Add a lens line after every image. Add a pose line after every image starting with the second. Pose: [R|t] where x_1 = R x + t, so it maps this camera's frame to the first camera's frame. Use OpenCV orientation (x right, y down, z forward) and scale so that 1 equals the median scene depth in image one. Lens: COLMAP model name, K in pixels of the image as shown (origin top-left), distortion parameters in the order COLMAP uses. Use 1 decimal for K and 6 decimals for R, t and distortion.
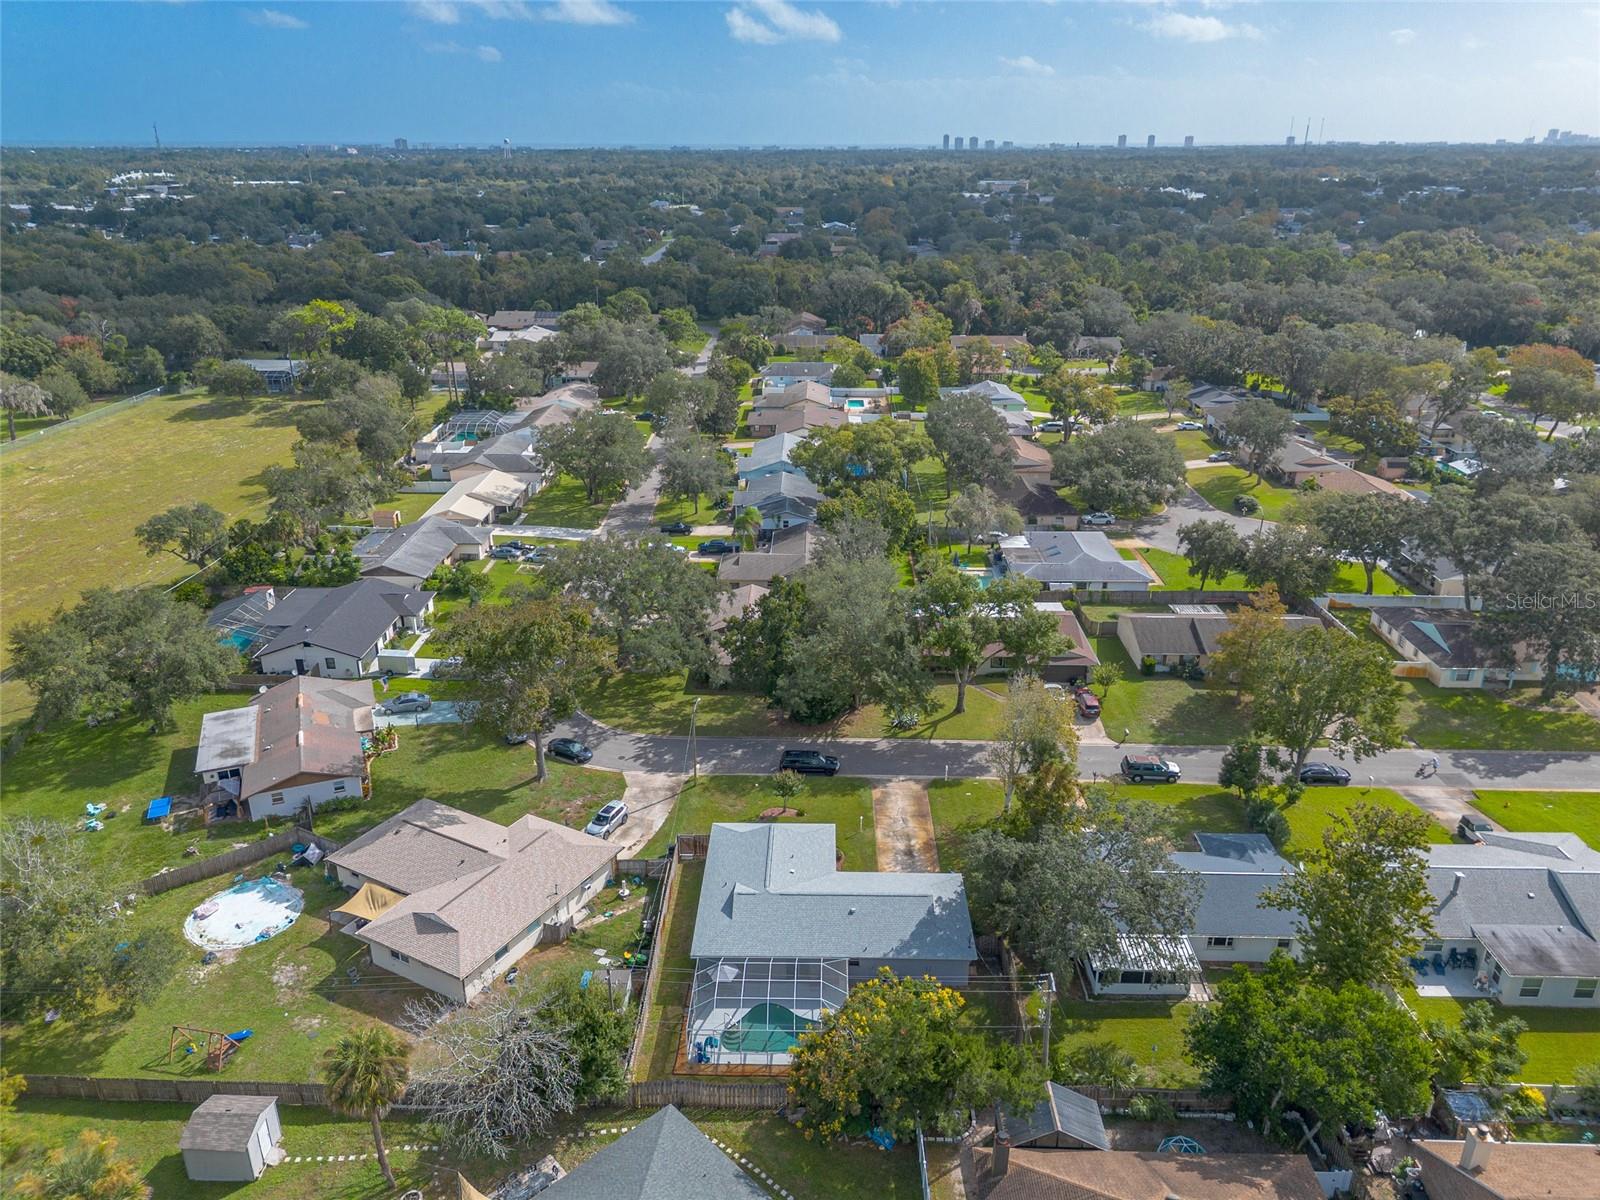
lens RADIAL K [[1137.3, 0, 793.5], [0, 1137.3, 607.1], [0, 0, 1]] dist [0.086698, -0.078593]
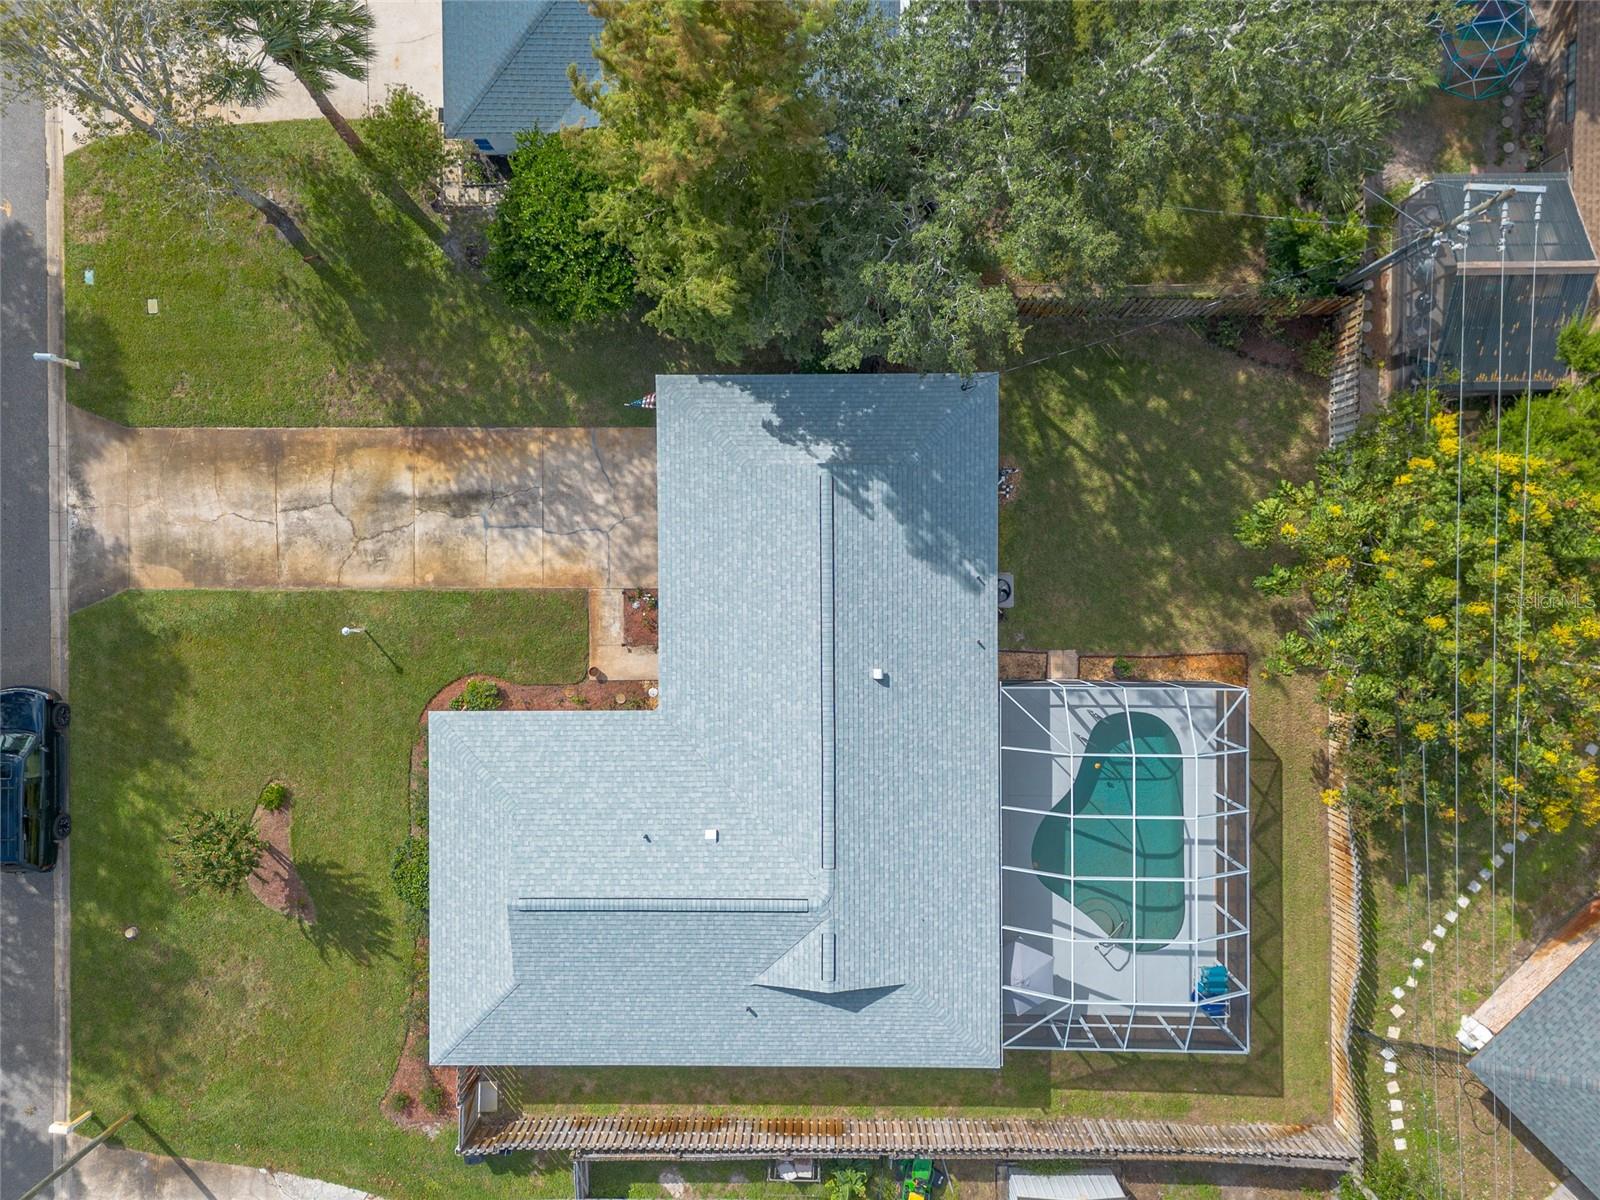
lens RADIAL K [[1108.2, 0, 814.6], [0, 1108.2, 632.2], [0, 0, 1]] dist [0.078728, -0.076069]
pose [[-0.025058, -0.999672, -0.005311, 0.048828], [0.396014, -0.014804, 0.918125, -0.064196], [-0.917902, 0.020903, 0.396256, 0.637328]]
